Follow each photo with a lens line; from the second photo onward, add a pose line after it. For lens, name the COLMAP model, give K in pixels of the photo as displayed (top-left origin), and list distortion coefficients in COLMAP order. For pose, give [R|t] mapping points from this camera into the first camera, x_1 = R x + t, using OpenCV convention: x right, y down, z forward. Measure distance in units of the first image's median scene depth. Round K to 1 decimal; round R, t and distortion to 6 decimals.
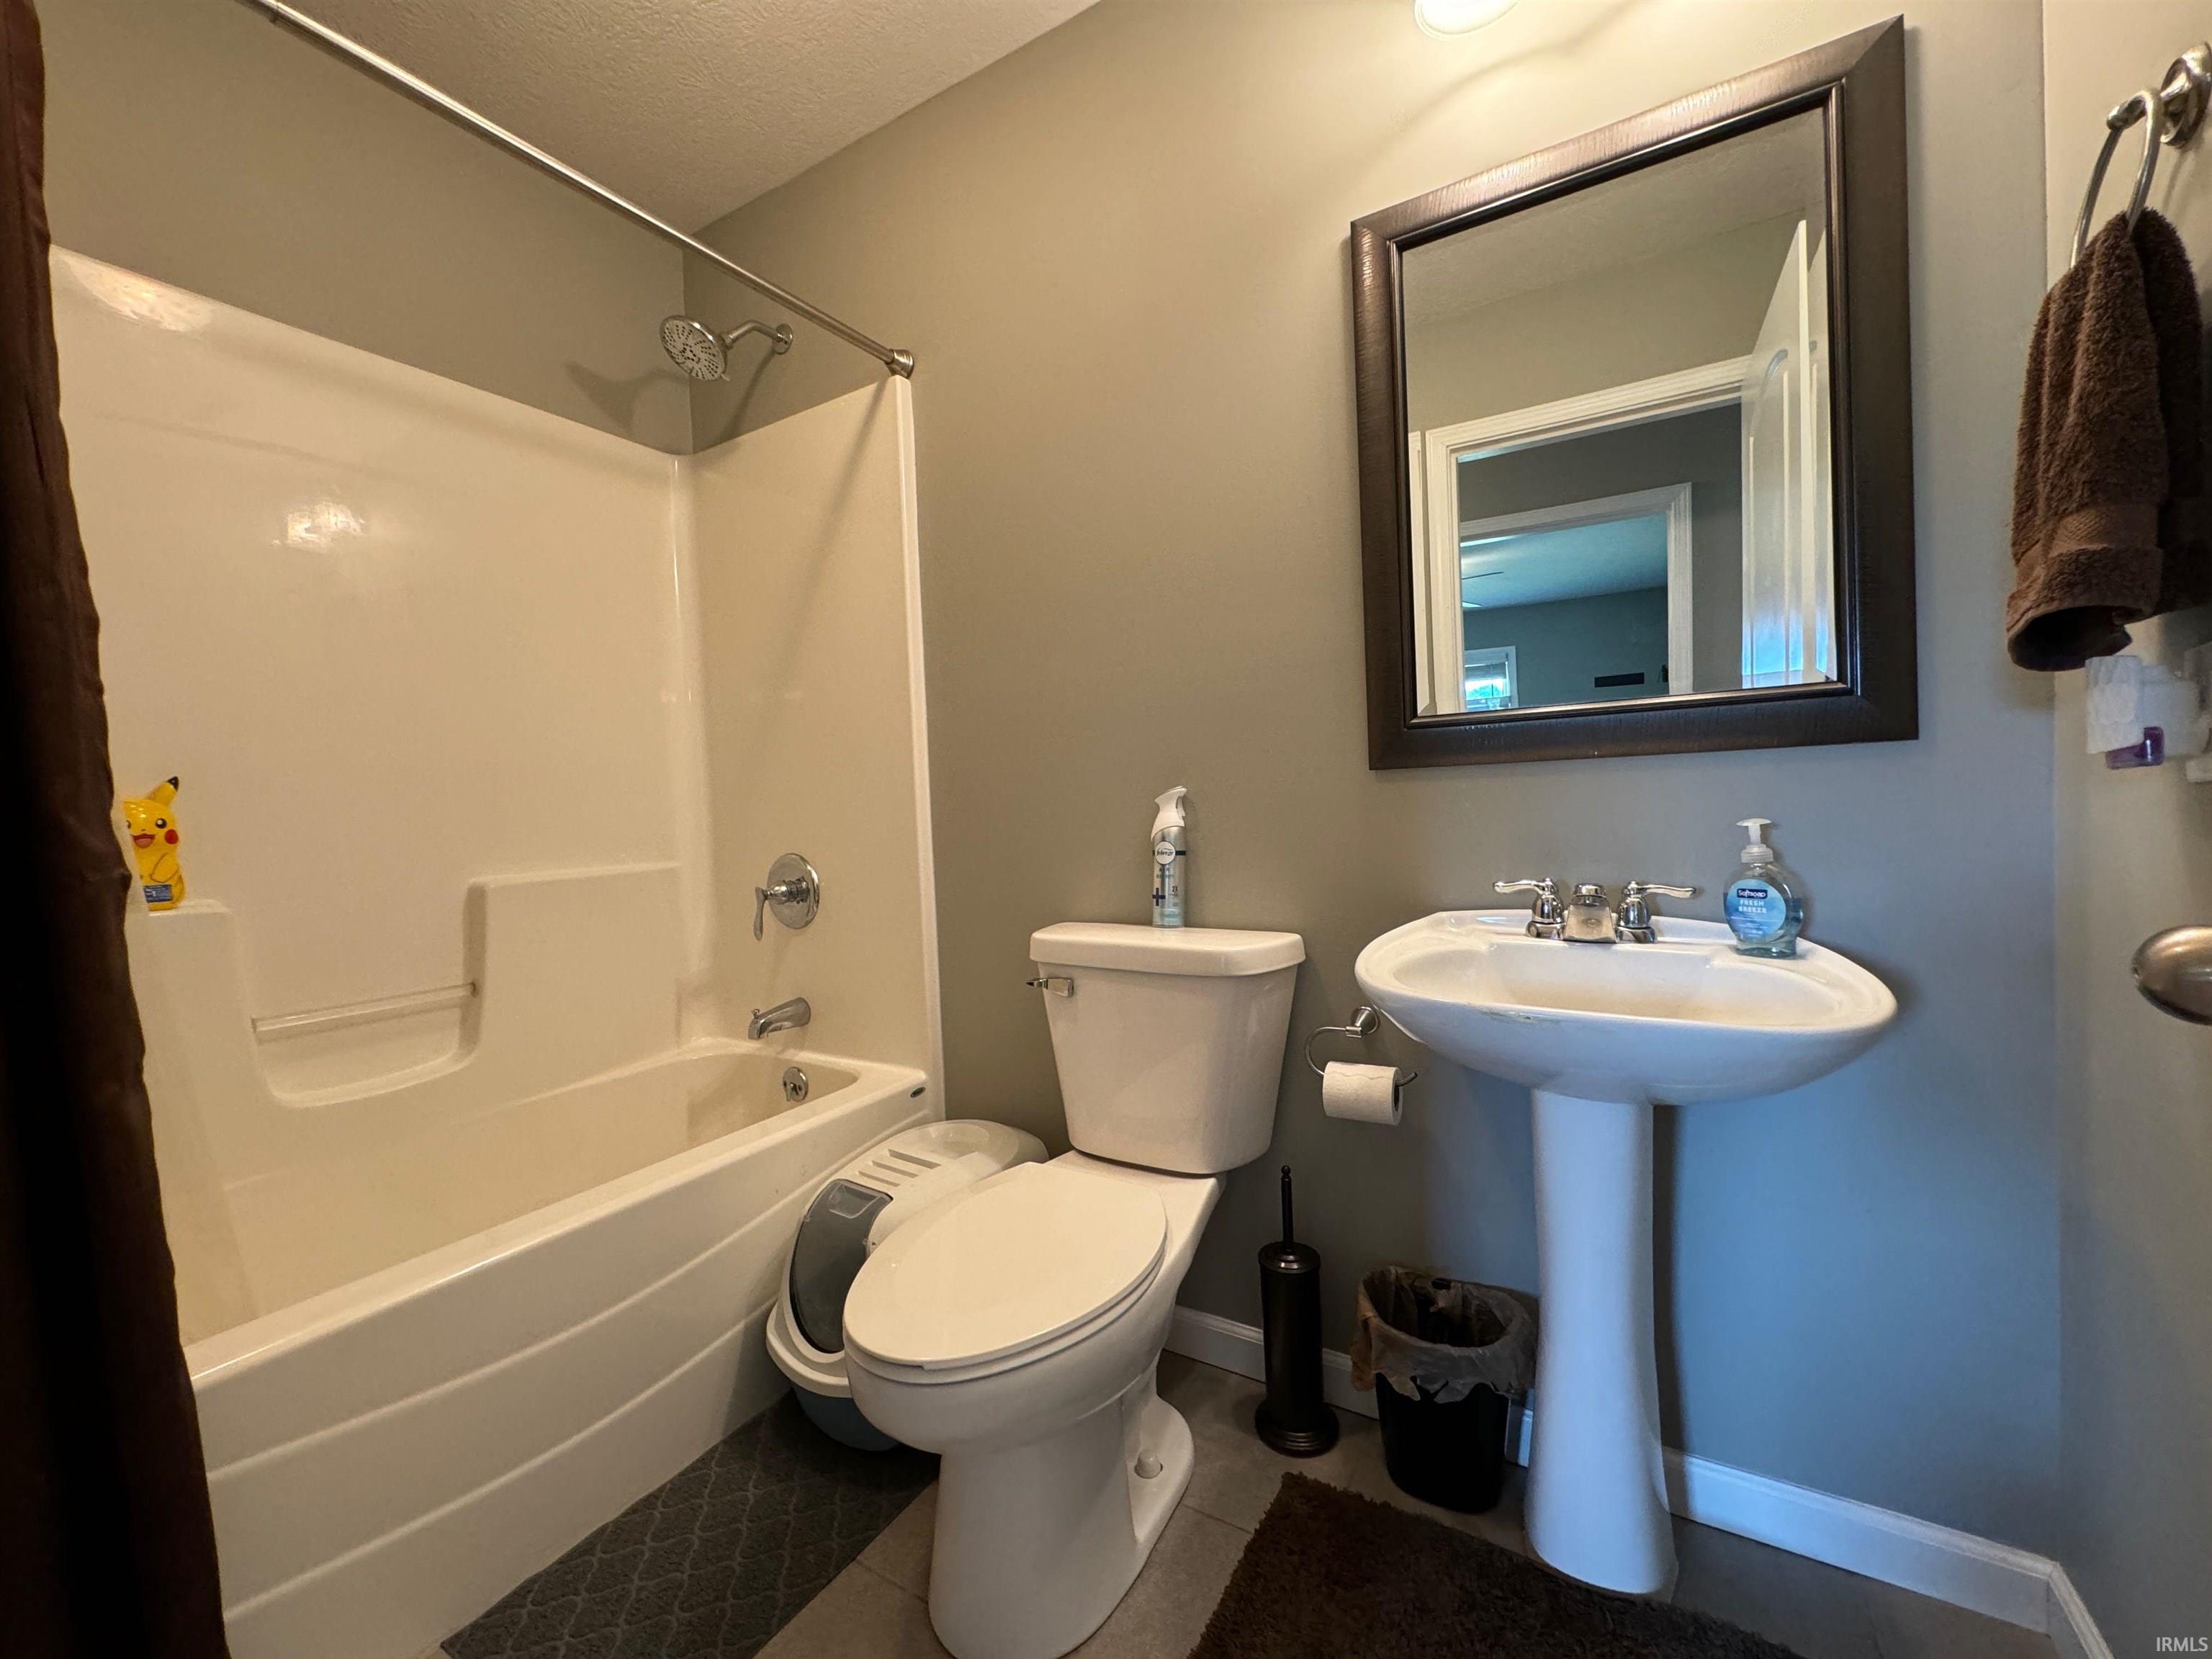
lens RADIAL K [[880.9, 0, 1100.9], [0, 880.9, 830.1], [0, 0, 1]] dist [-0.004368, 0.000854]
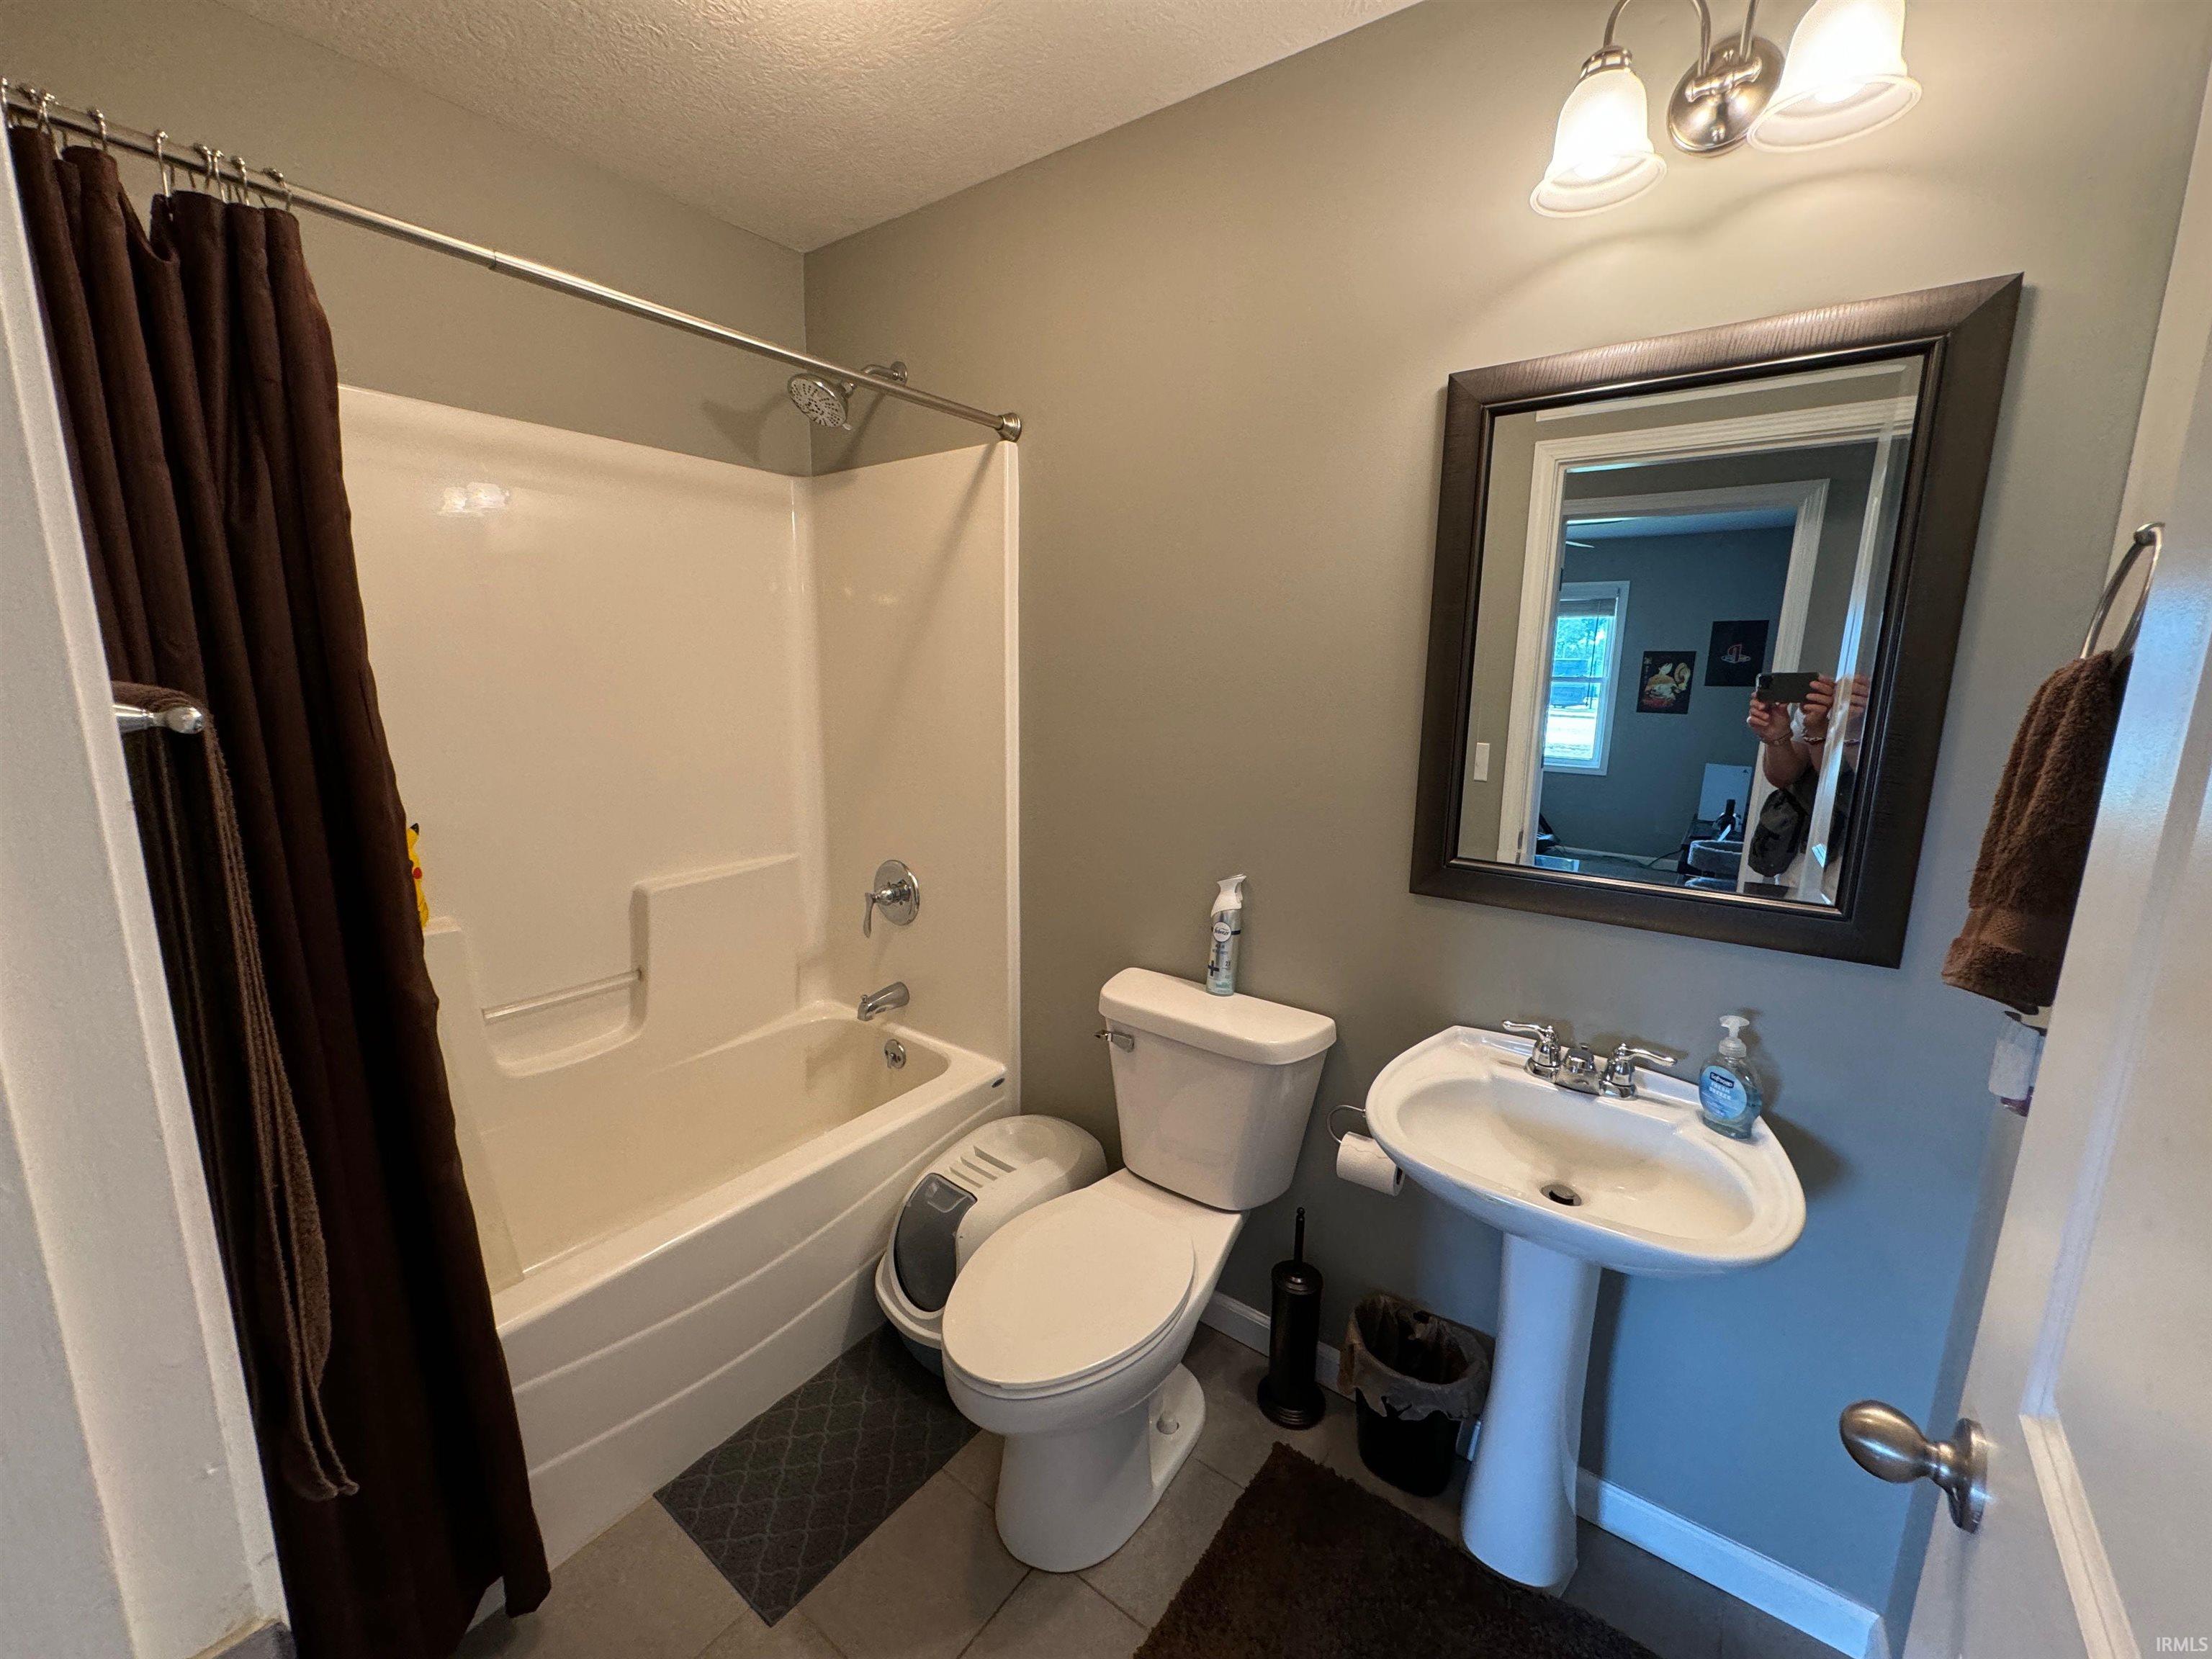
lens RADIAL K [[880.9, 0, 1100.3], [0, 880.9, 827.4], [0, 0, 1]] dist [-0.004368, 0.000854]
pose [[0.994153, 0.070812, -0.081522, -0.000346], [-0.057564, 0.986280, 0.154719, -0.301329], [0.091359, -0.149122, 0.984589, -0.126559]]
